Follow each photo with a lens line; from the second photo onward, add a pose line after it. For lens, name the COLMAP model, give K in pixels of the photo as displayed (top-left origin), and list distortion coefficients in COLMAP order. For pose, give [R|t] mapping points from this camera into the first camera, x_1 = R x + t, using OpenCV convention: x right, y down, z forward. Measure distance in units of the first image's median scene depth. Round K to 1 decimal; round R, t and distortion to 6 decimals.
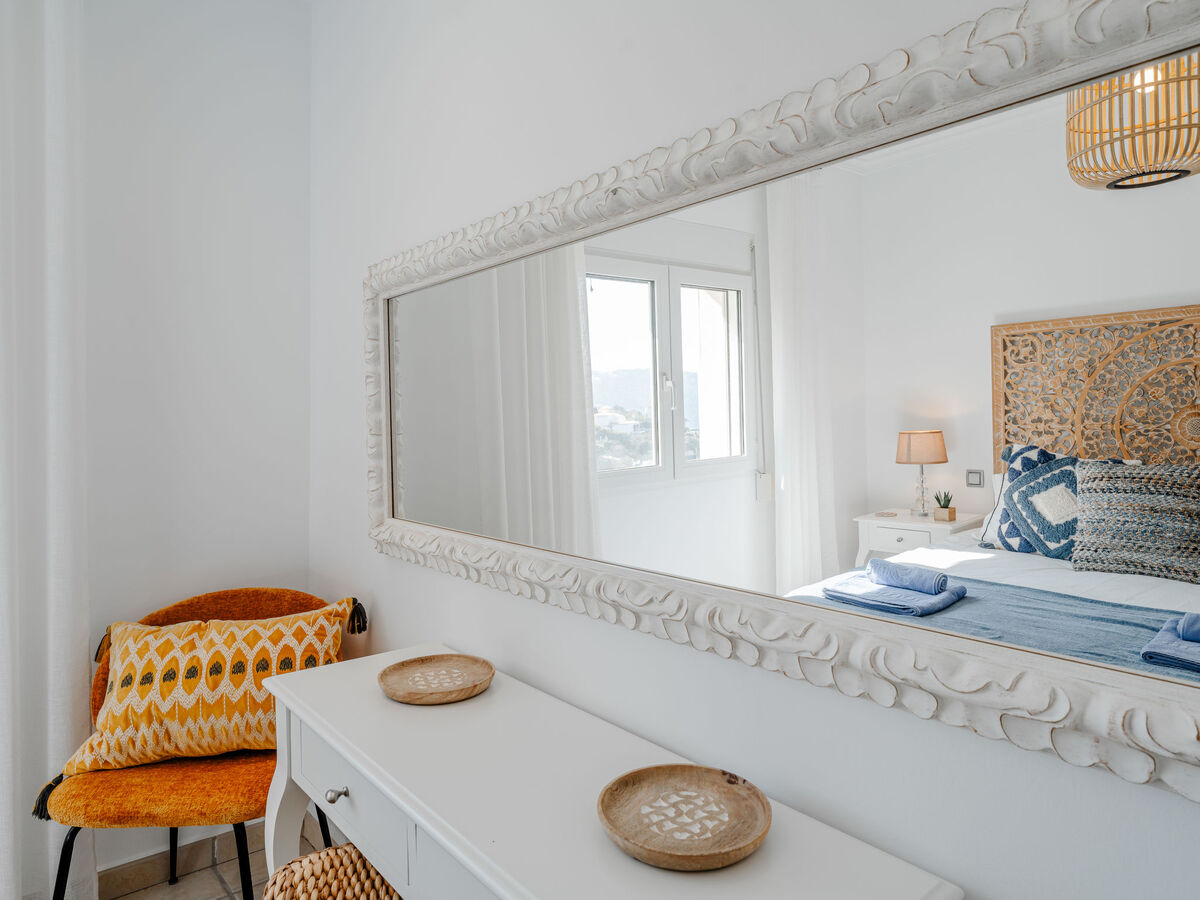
lens RADIAL K [[747.7, 0, 600.0], [0, 747.7, 450.0], [0, 0, 1]] dist [-0.041479, 0.000315]
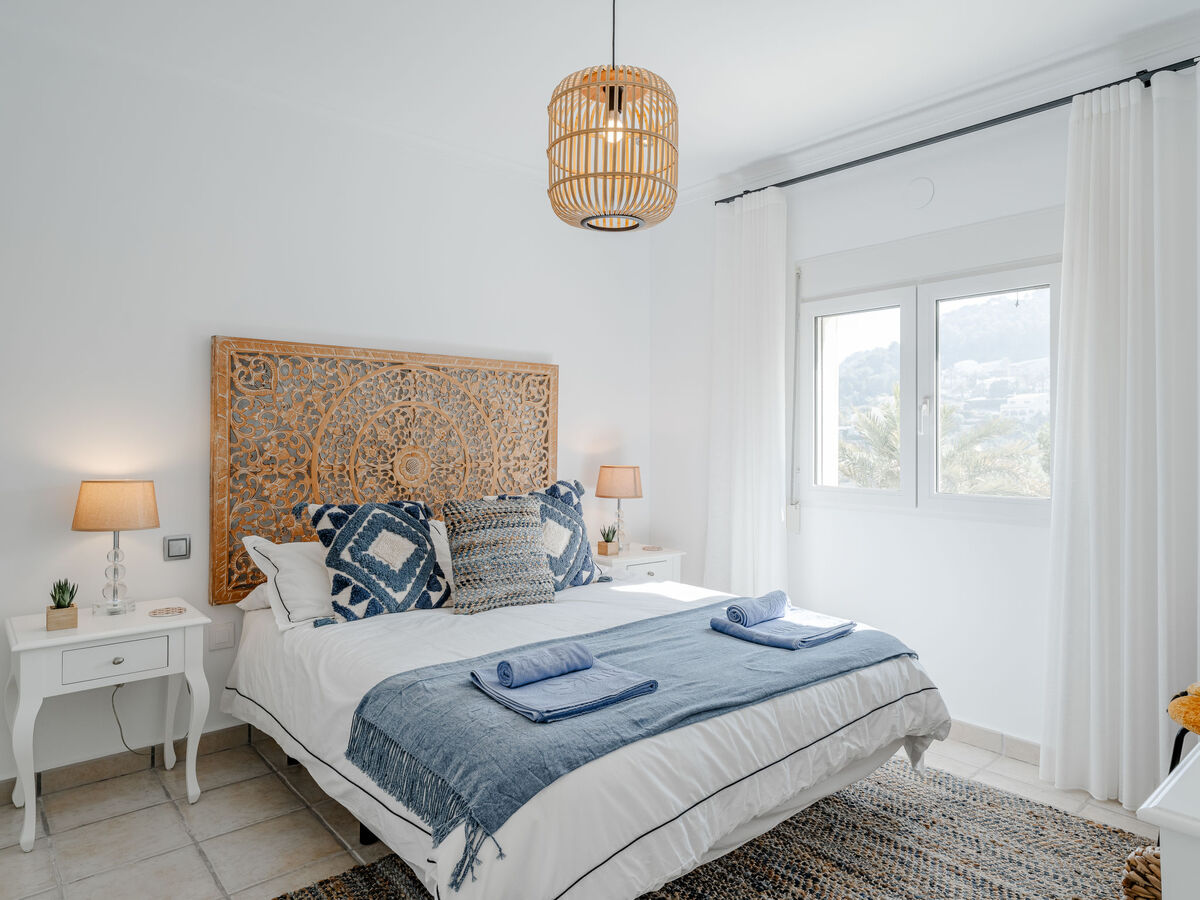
lens RADIAL K [[704.3, 0, 600.0], [0, 704.3, 450.0], [0, 0, 1]] dist [0.000422, 0.000254]
pose [[0.011341, 0.029325, 0.999506, -0.196178], [0.064568, 0.997462, -0.029997, -0.005948], [-0.997849, 0.064876, 0.009419, 0.670156]]
